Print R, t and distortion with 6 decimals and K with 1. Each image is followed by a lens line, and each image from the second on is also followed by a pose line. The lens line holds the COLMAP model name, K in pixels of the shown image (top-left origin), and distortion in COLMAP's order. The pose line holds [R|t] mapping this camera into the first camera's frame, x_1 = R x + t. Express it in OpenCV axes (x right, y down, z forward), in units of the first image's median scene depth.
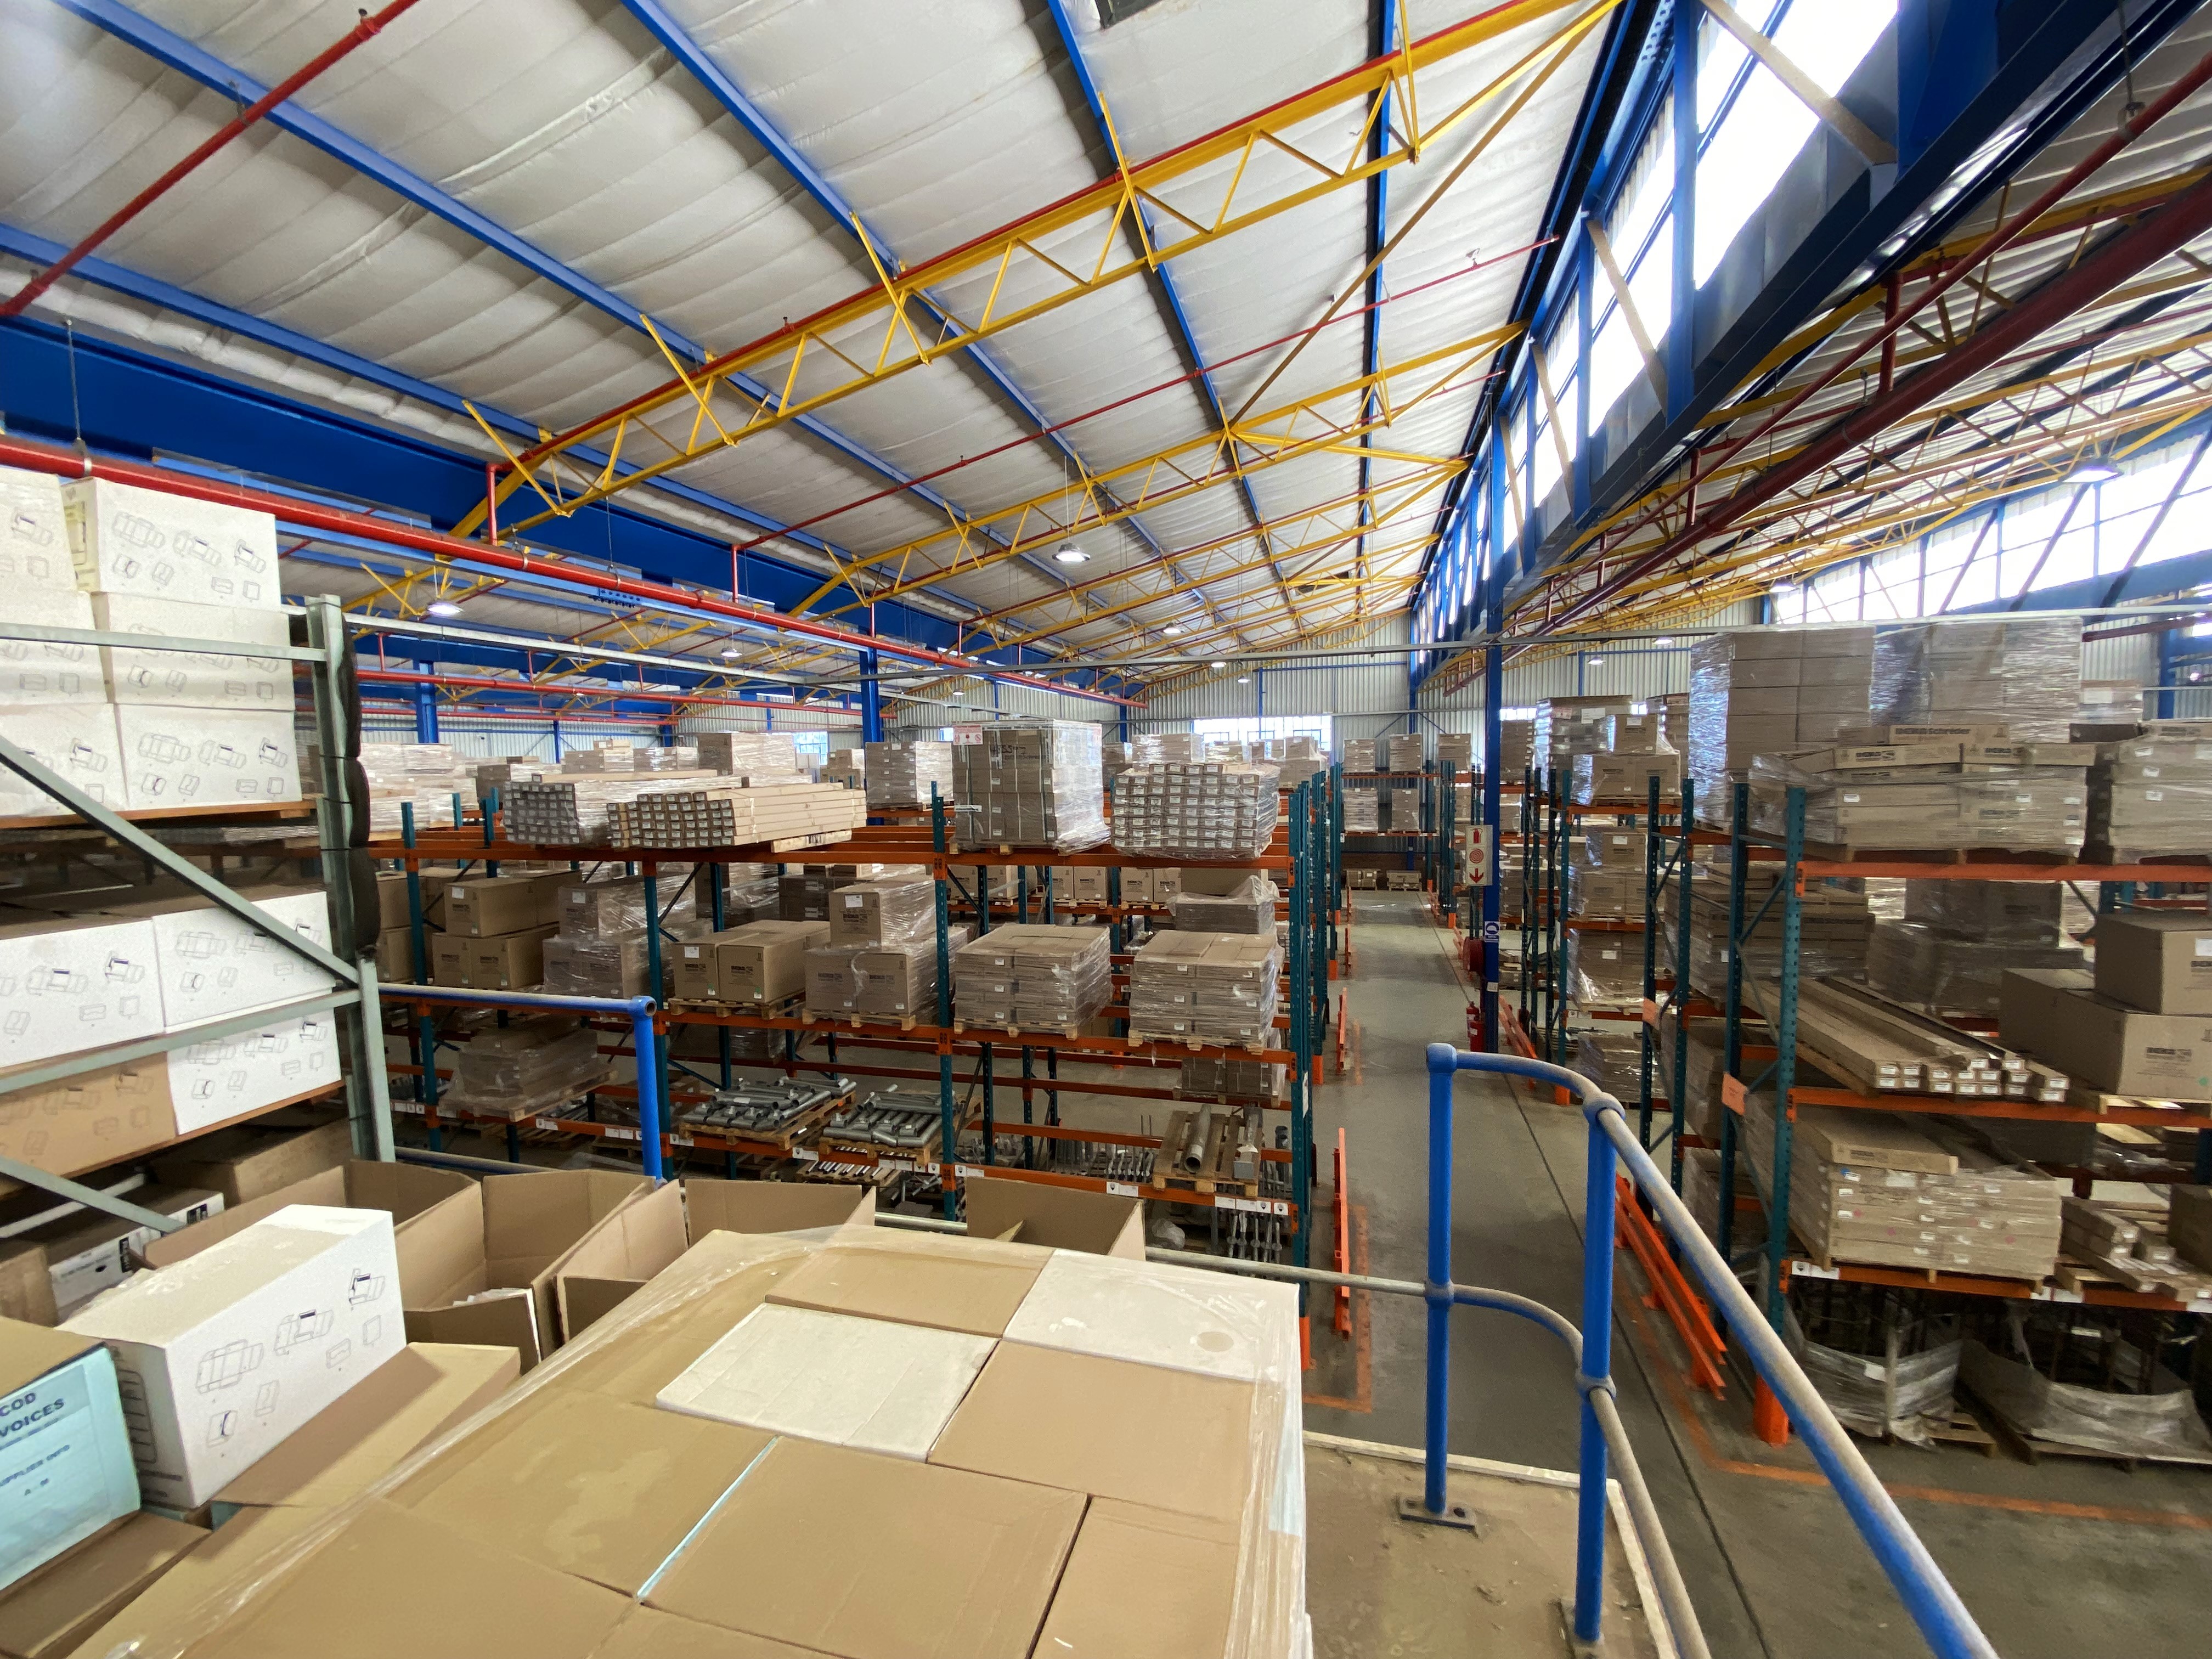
lens RADIAL K [[890.0, 0, 1096.2], [0, 890.0, 827.0], [0, 0, 1]] dist [0.028631, -0.023271]
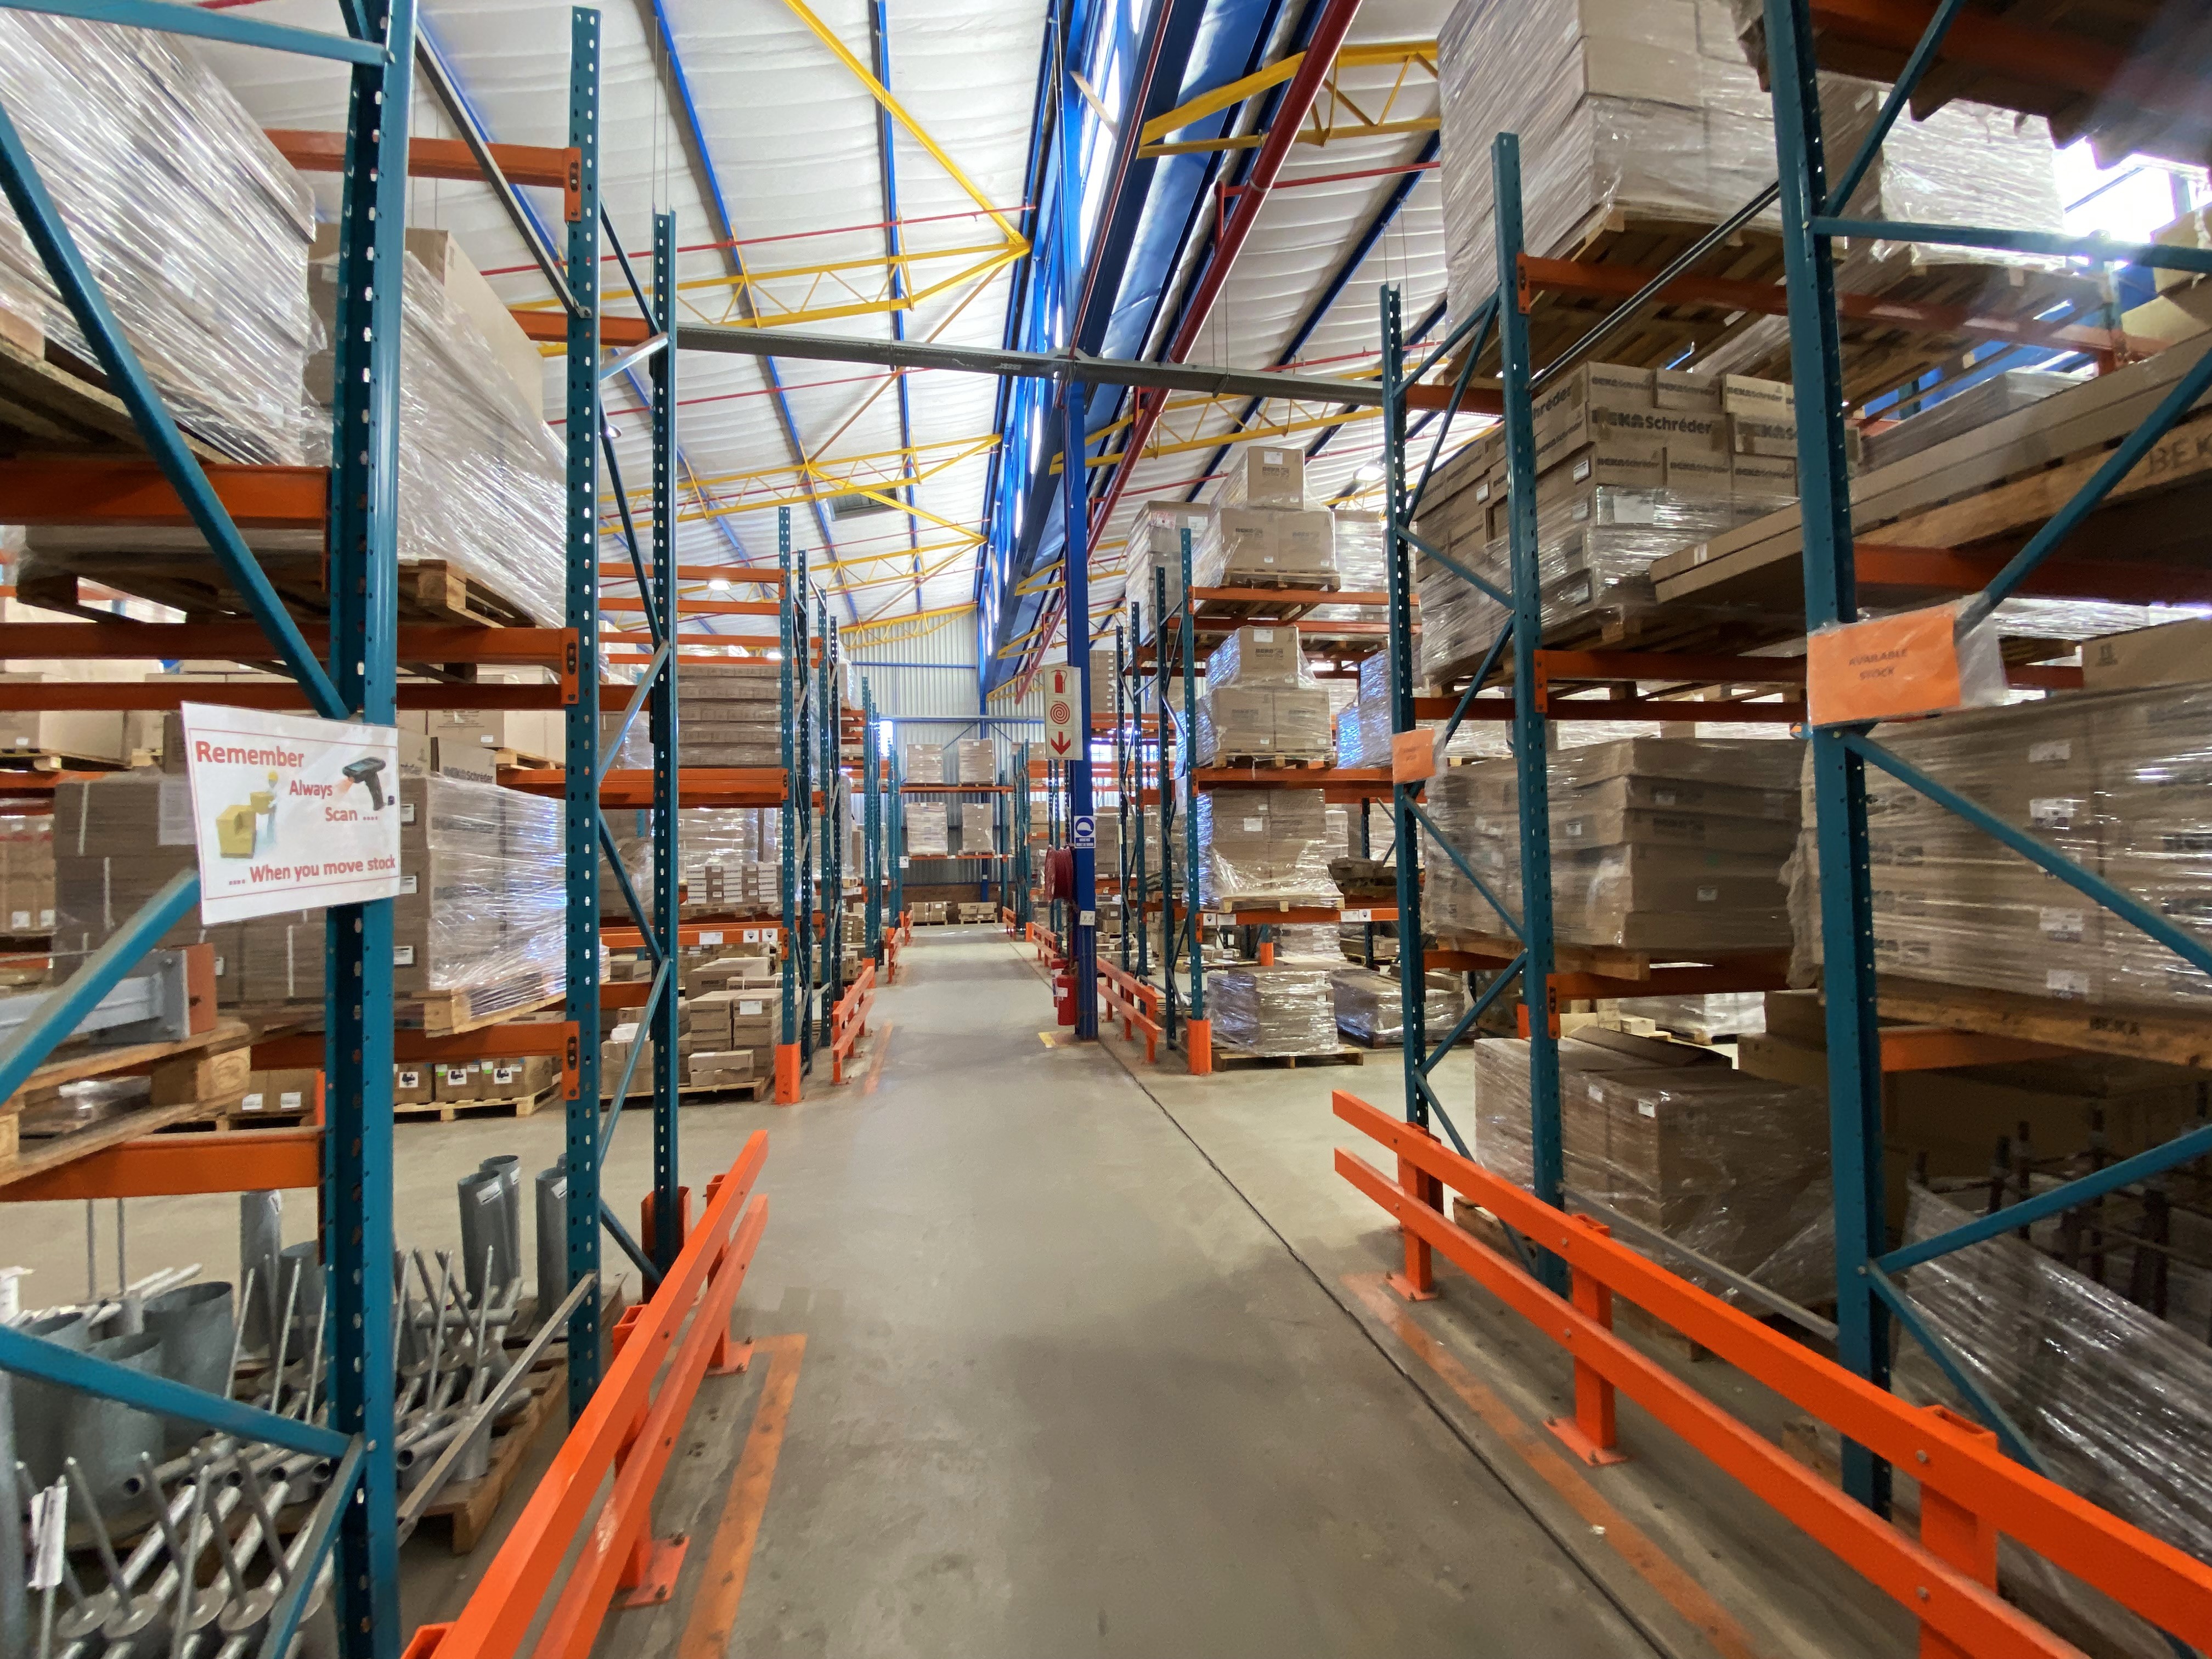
lens RADIAL K [[892.1, 0, 1100.6], [0, 892.1, 824.2], [0, 0, 1]] dist [0.026740, -0.025321]
pose [[0.897228, 0.018445, 0.441183, 0.206106], [0.036038, 0.992736, -0.114793, 0.223627], [-0.440095, 0.118895, 0.890045, 0.511421]]
